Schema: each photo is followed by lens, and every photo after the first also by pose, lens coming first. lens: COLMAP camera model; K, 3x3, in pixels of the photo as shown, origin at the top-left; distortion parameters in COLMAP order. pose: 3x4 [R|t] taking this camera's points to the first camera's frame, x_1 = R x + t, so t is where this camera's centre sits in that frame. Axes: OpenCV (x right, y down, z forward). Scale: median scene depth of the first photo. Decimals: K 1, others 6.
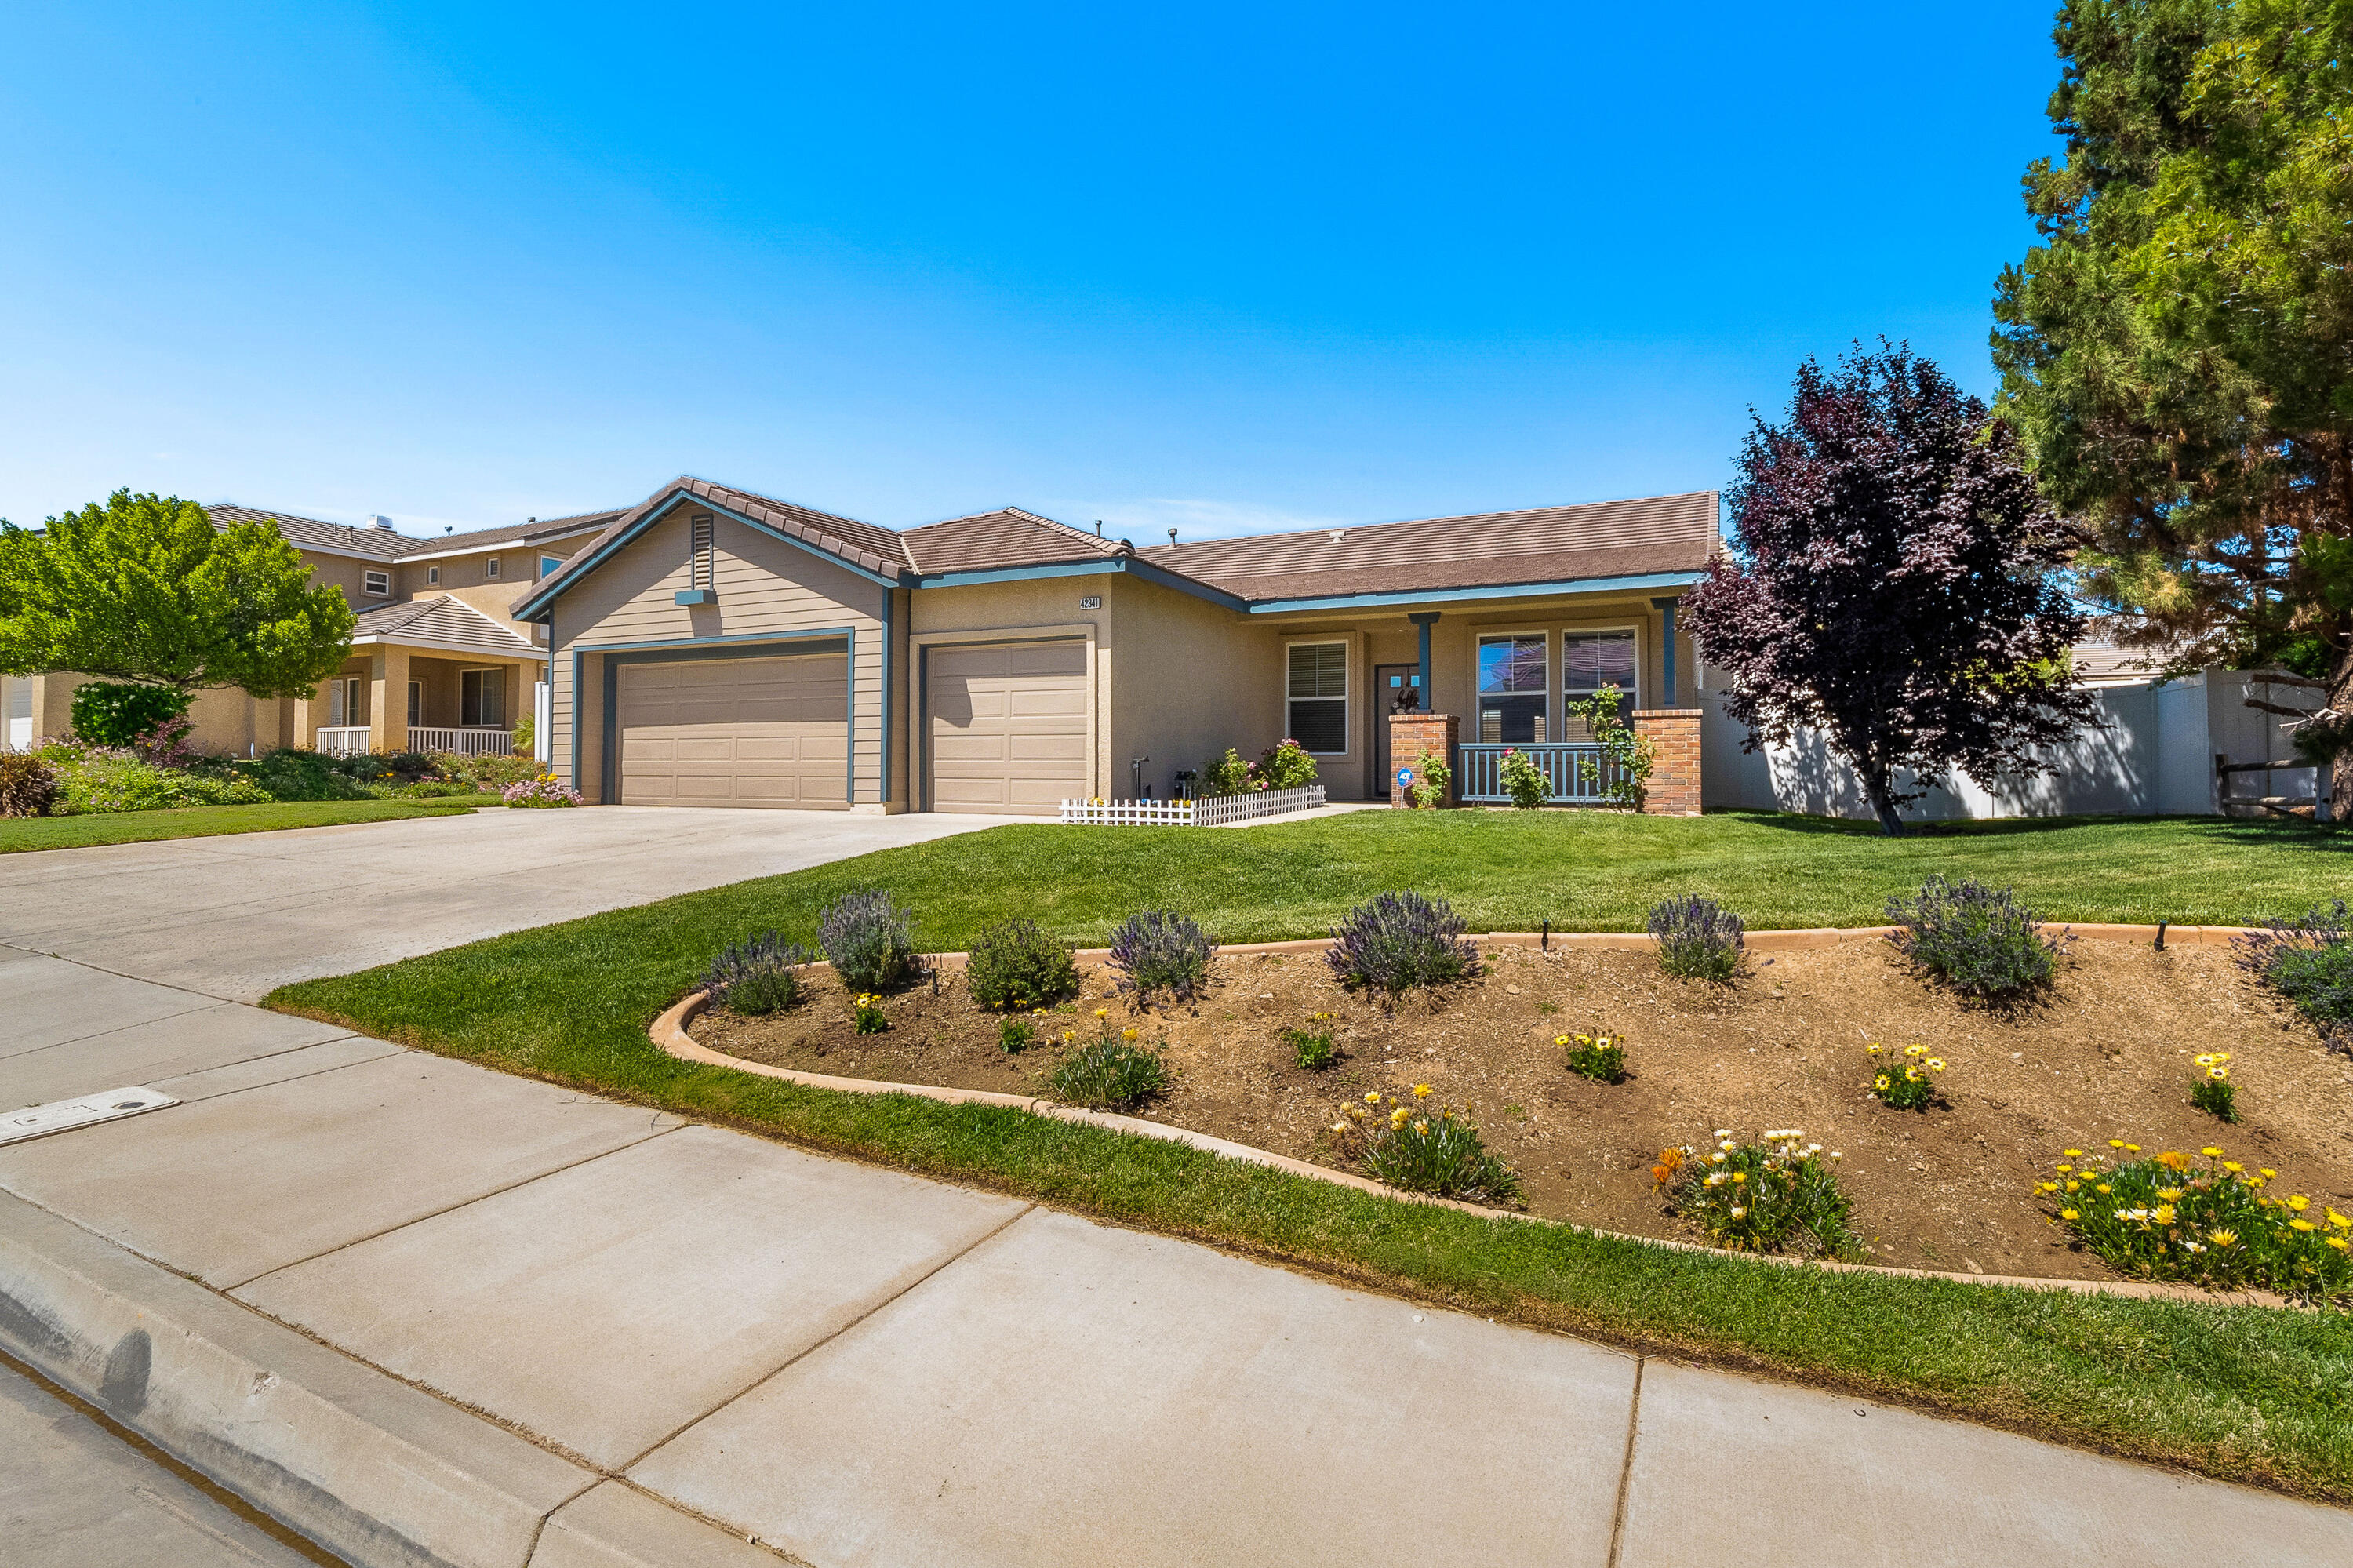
lens RADIAL K [[1105.1, 0, 1176.5], [0, 1105.1, 784.0], [0, 0, 1]] dist [0.001624, 0.000008]
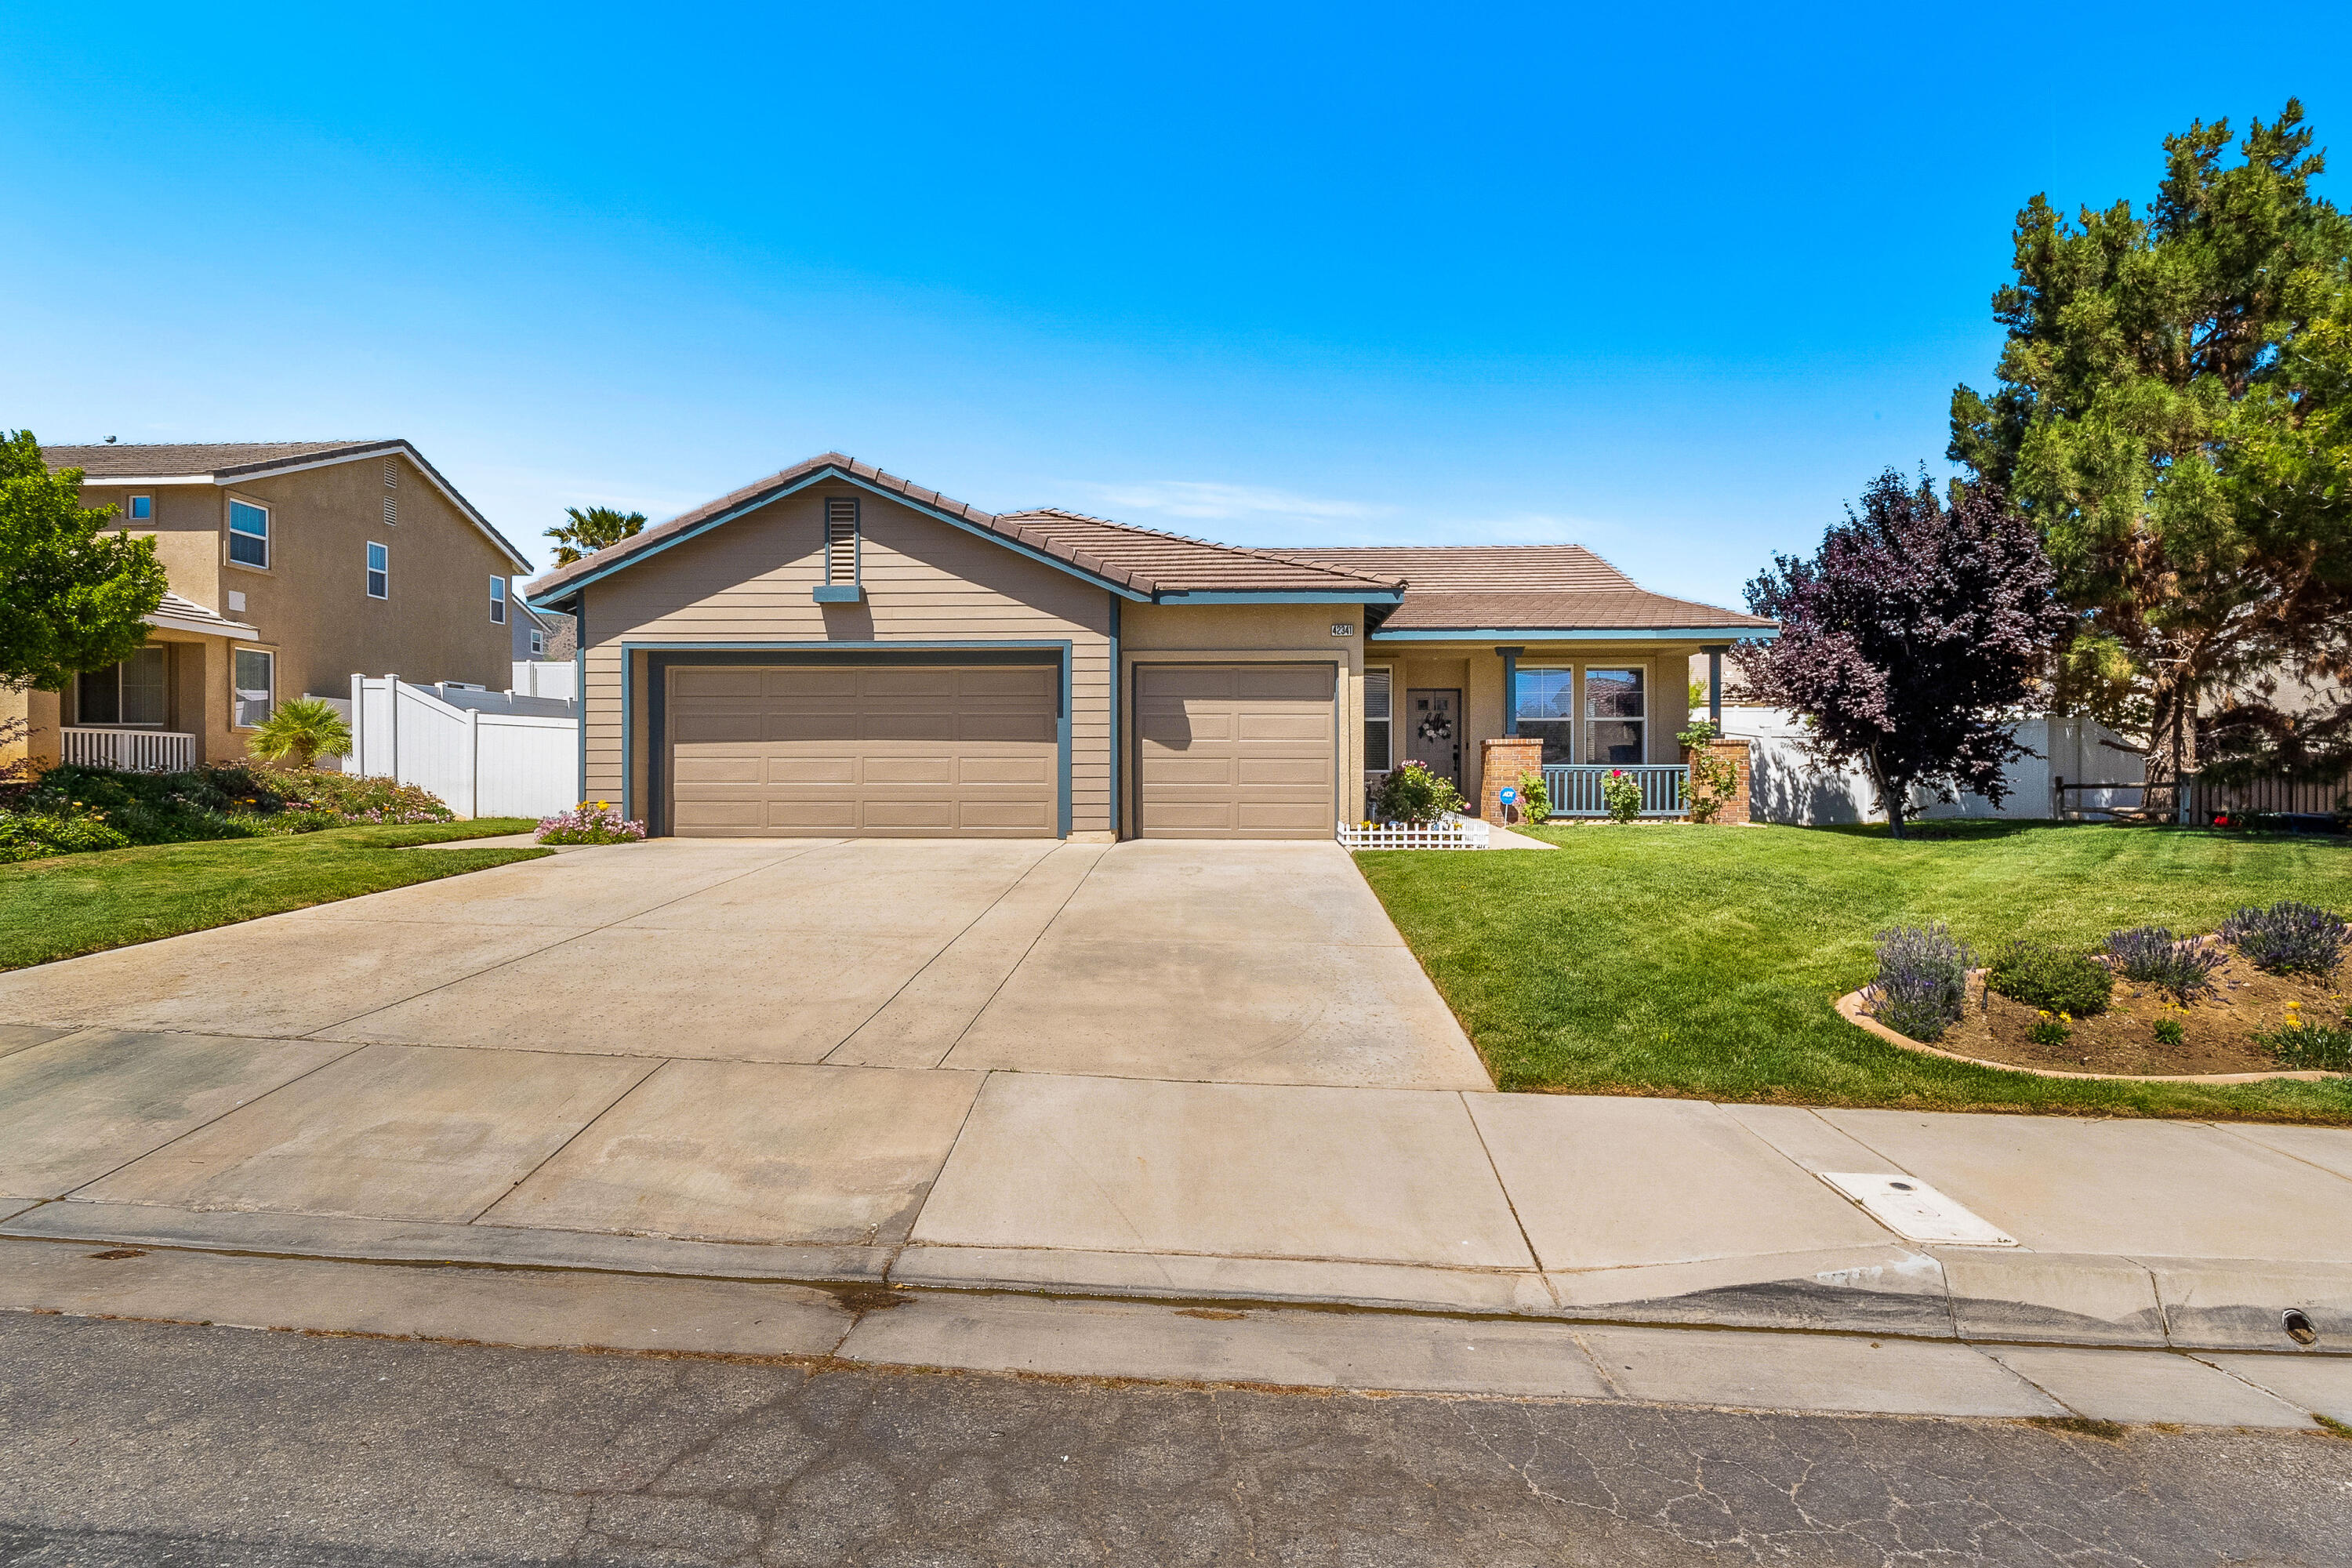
lens RADIAL K [[1097.7, 0, 1179.9], [0, 1097.7, 794.5], [0, 0, 1]] dist [0.002157, 0.000776]
pose [[0.918996, -0.010896, 0.394115, -0.562615], [0.005699, 0.999881, 0.014354, -0.025859], [-0.394225, -0.010945, 0.918949, 0.119790]]
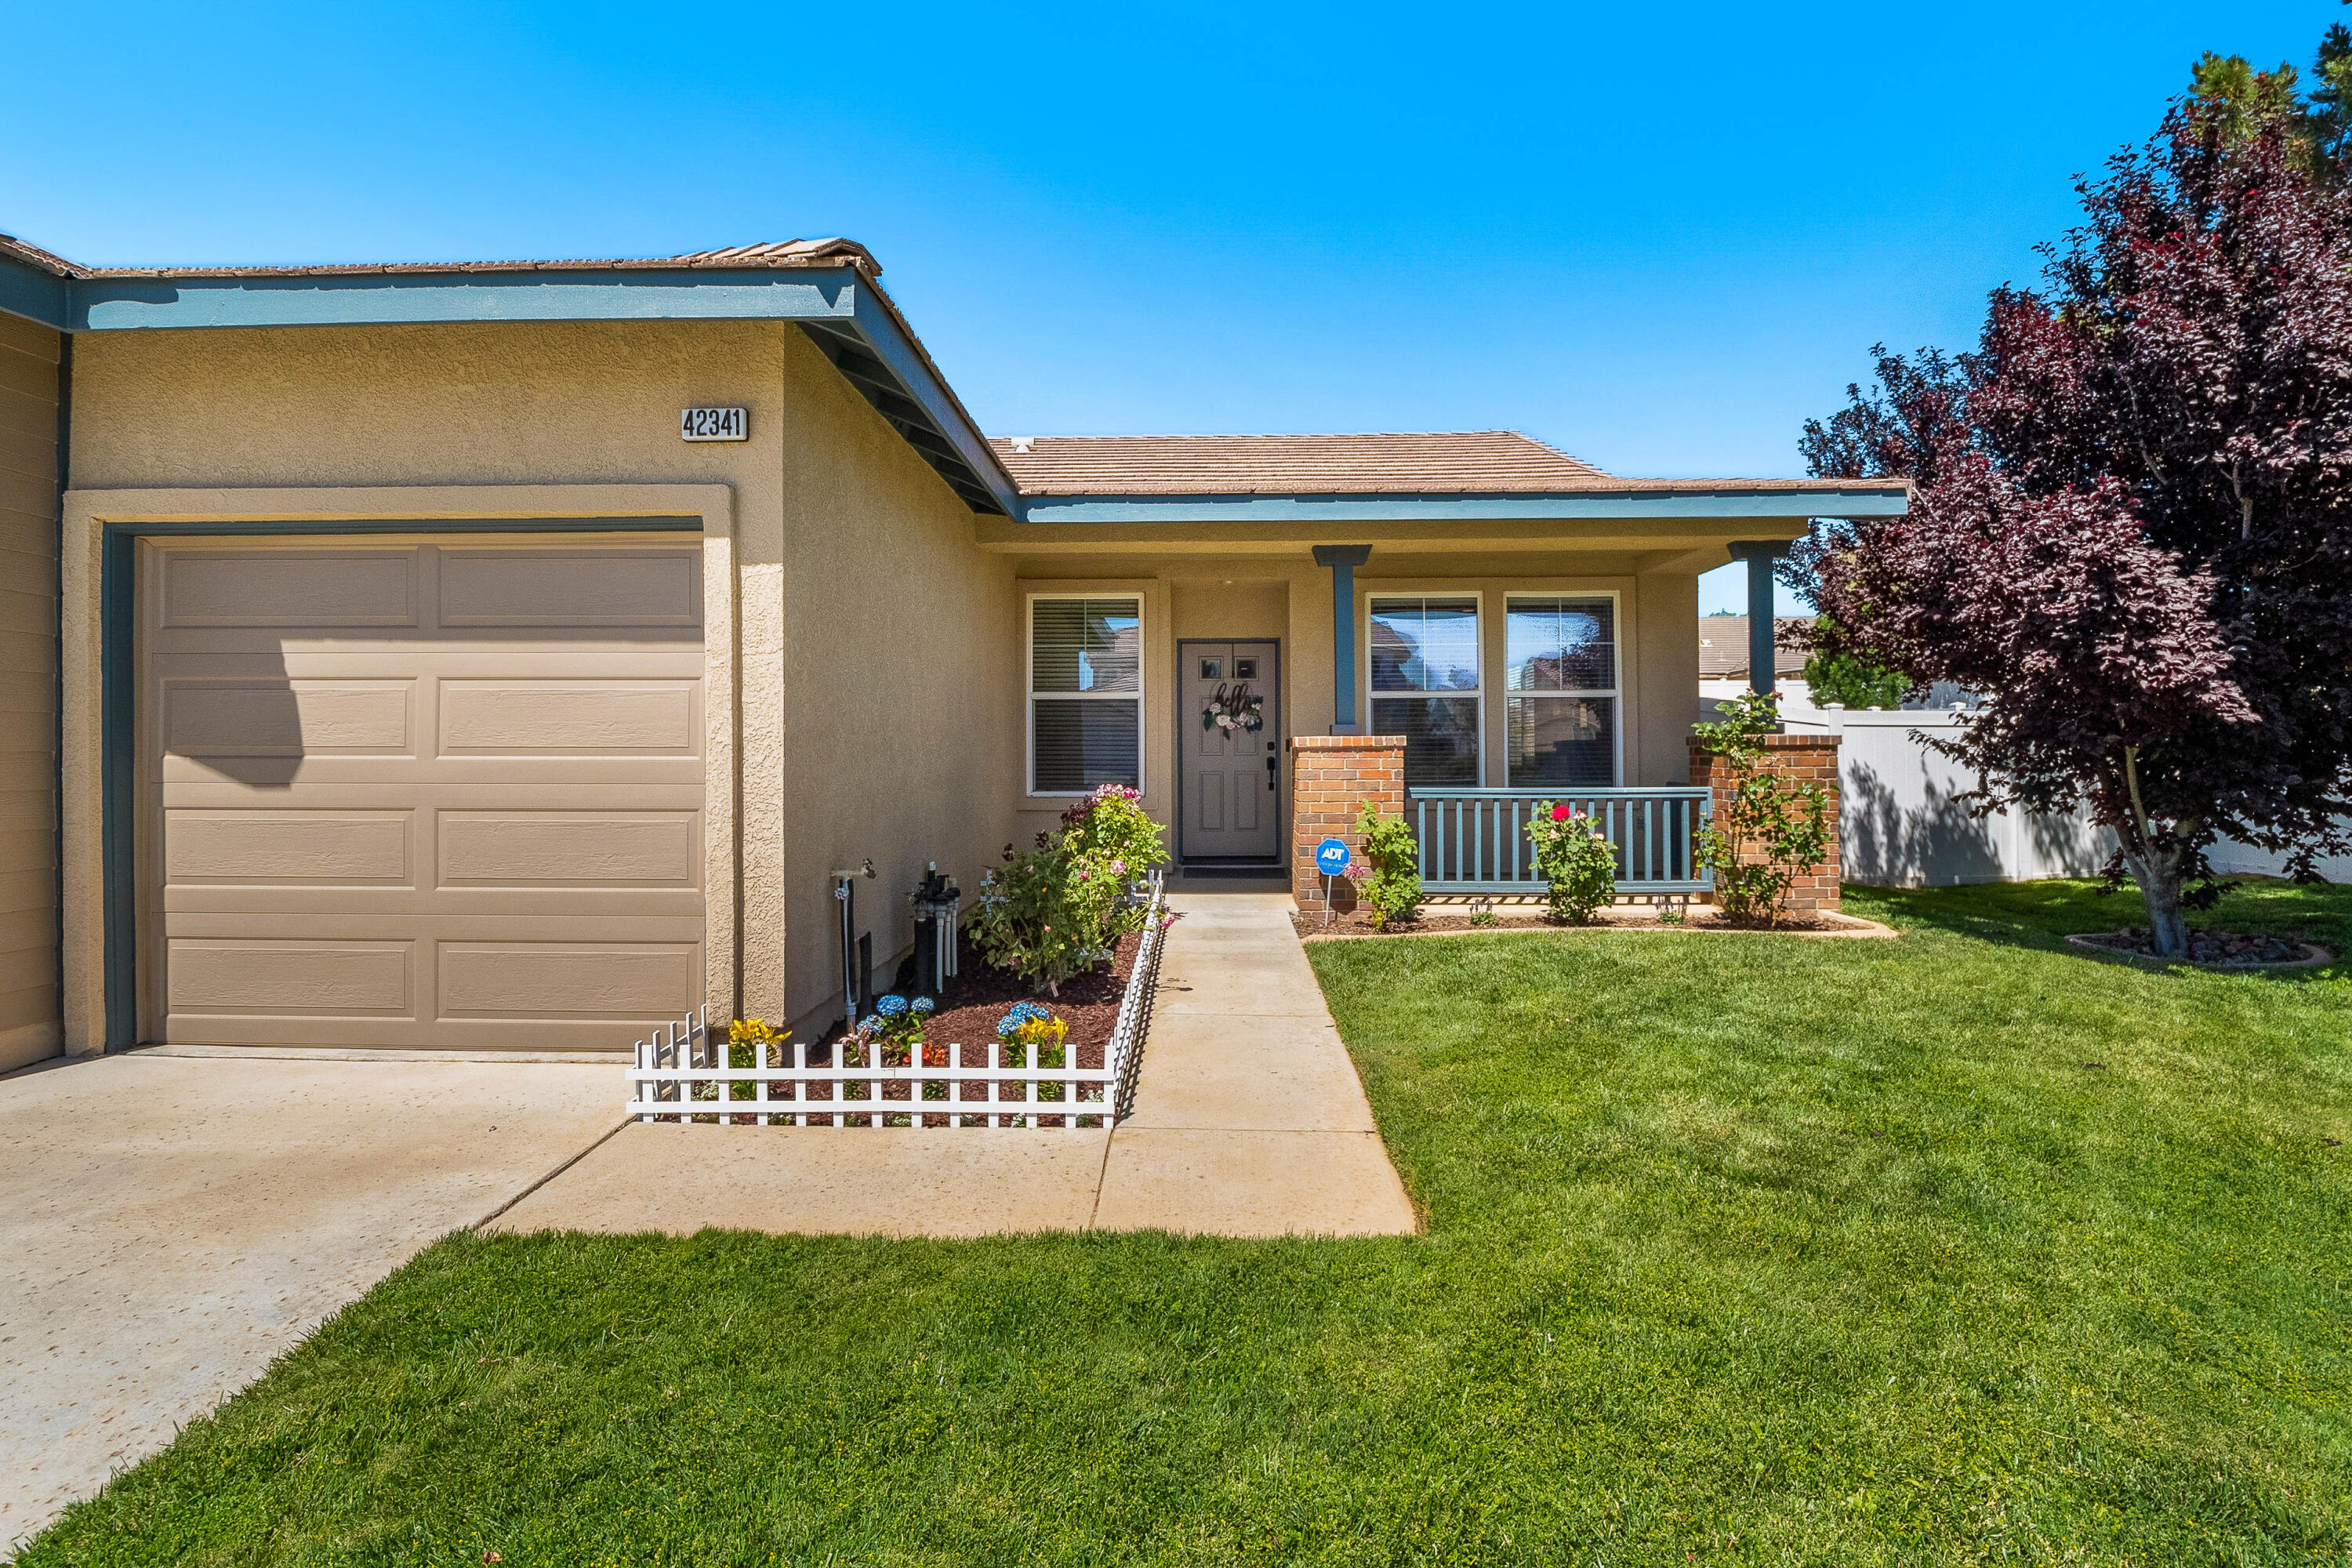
lens RADIAL K [[1106.6, 0, 1161.0], [0, 1106.6, 754.3], [0, 0, 1]] dist [-0.003489, 0.000246]
pose [[0.912608, -0.007371, 0.408769, -0.084505], [0.009493, 0.999950, -0.003163, -0.056201], [-0.408726, 0.006766, 0.912632, 0.586411]]
